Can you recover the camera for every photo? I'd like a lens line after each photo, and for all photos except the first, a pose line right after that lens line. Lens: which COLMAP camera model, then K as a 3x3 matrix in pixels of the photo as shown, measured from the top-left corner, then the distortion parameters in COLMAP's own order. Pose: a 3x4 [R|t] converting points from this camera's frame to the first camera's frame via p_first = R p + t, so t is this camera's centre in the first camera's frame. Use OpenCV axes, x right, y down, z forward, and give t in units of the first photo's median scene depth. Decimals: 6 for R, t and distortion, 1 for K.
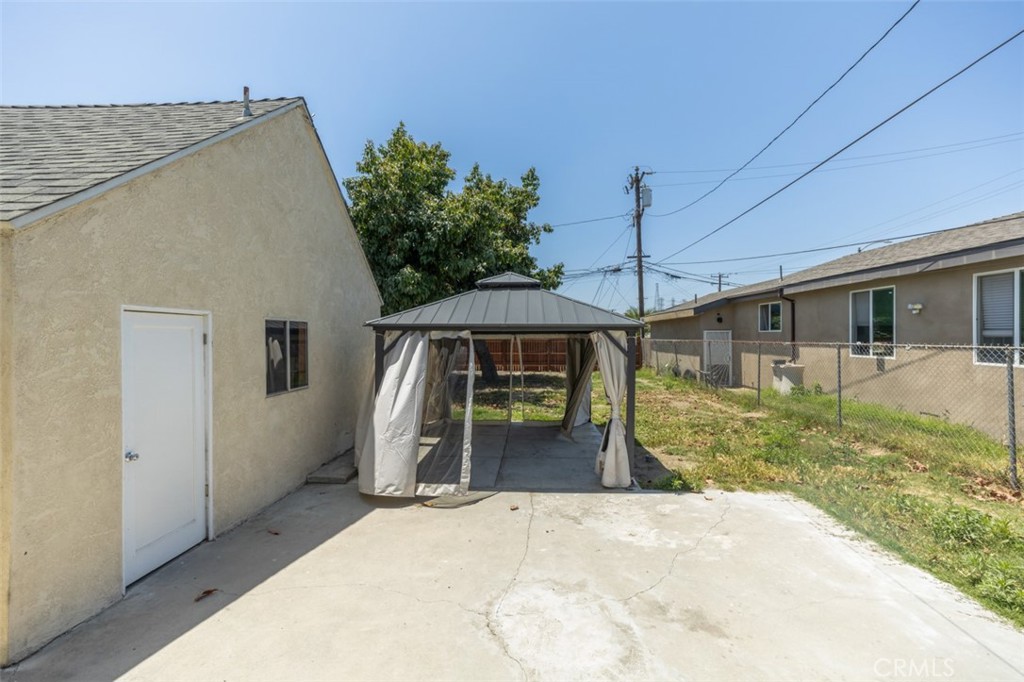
lens RADIAL K [[411.8, 0, 514.2], [0, 411.8, 335.9], [0, 0, 1]] dist [0.001311, -0.000074]
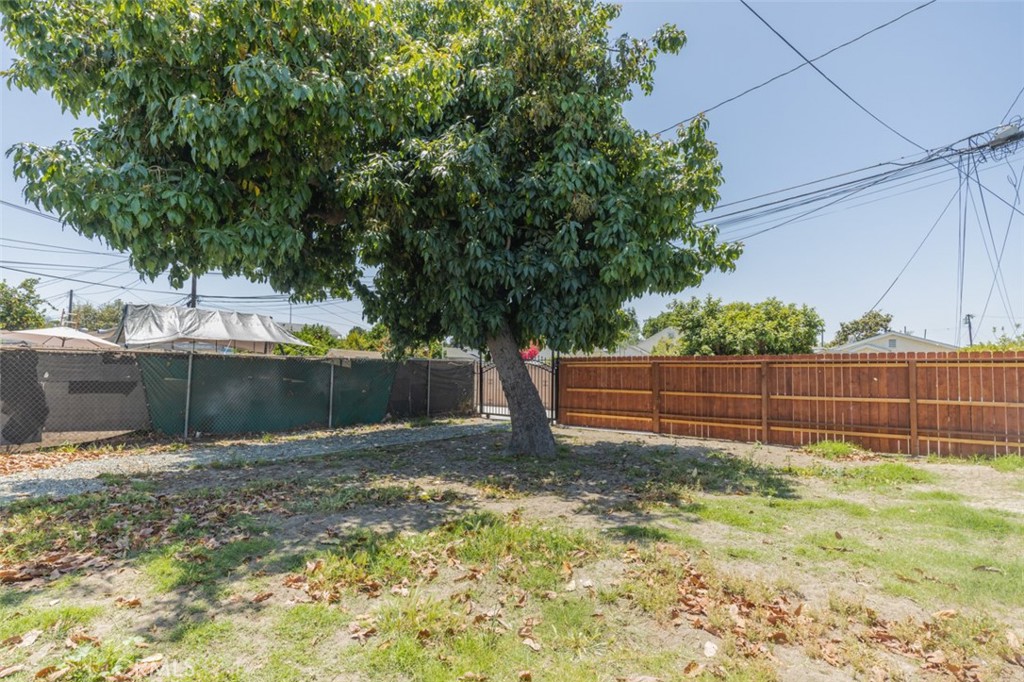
lens RADIAL K [[515.9, 0, 510.4], [0, 515.9, 354.7], [0, 0, 1]] dist [-0.002800, -0.000404]
pose [[0.780097, -0.014769, -0.625484, 0.840122], [-0.011092, 0.999238, -0.037428, 0.097813], [0.625560, 0.036135, 0.779338, 1.960022]]
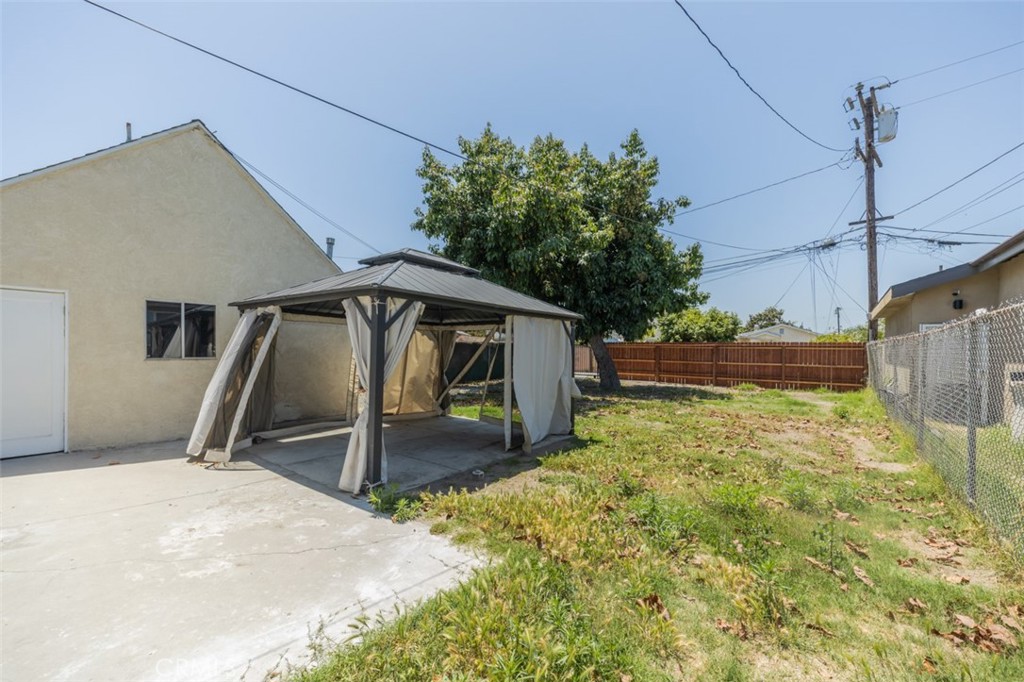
lens RADIAL K [[415.2, 0, 511.6], [0, 415.2, 356.0], [0, 0, 1]] dist [0.000946, 0.000222]
pose [[0.812695, 0.020145, -0.582341, 0.963362], [-0.013055, 0.999781, 0.016365, 0.088072], [0.582543, -0.005697, 0.812780, 0.531678]]
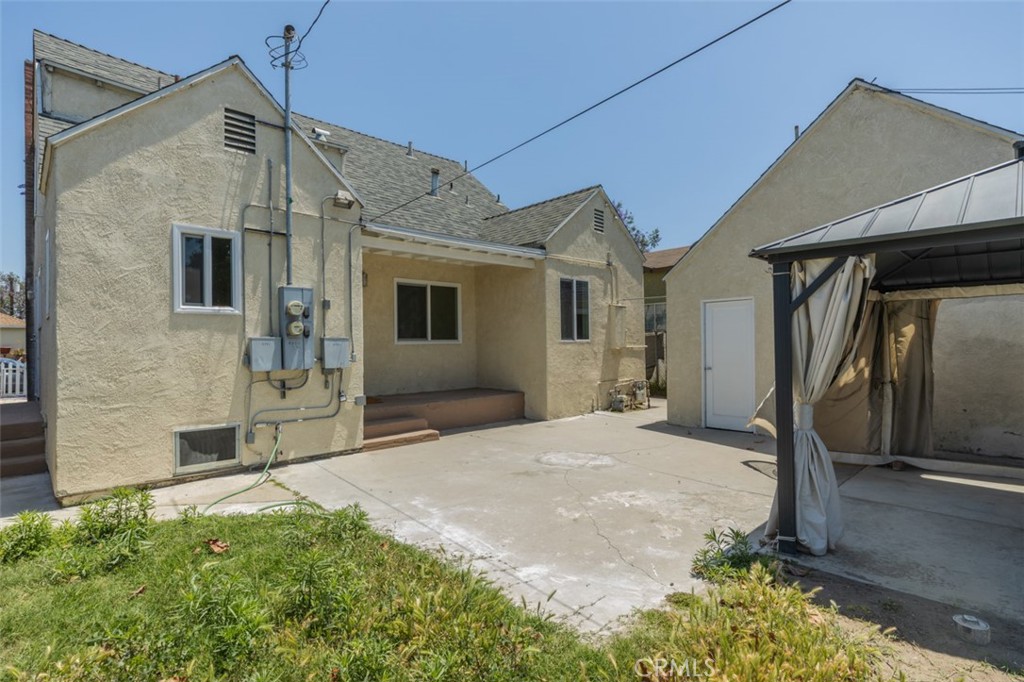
lens RADIAL K [[505.2, 0, 512.0], [0, 505.2, 341.0], [0, 0, 1]] dist [-0.000613, -0.000023]
pose [[-0.684880, 0.001565, -0.728654, 1.022655], [0.014035, 0.999840, -0.011045, 0.093786], [0.728521, -0.017791, -0.684792, 1.222353]]
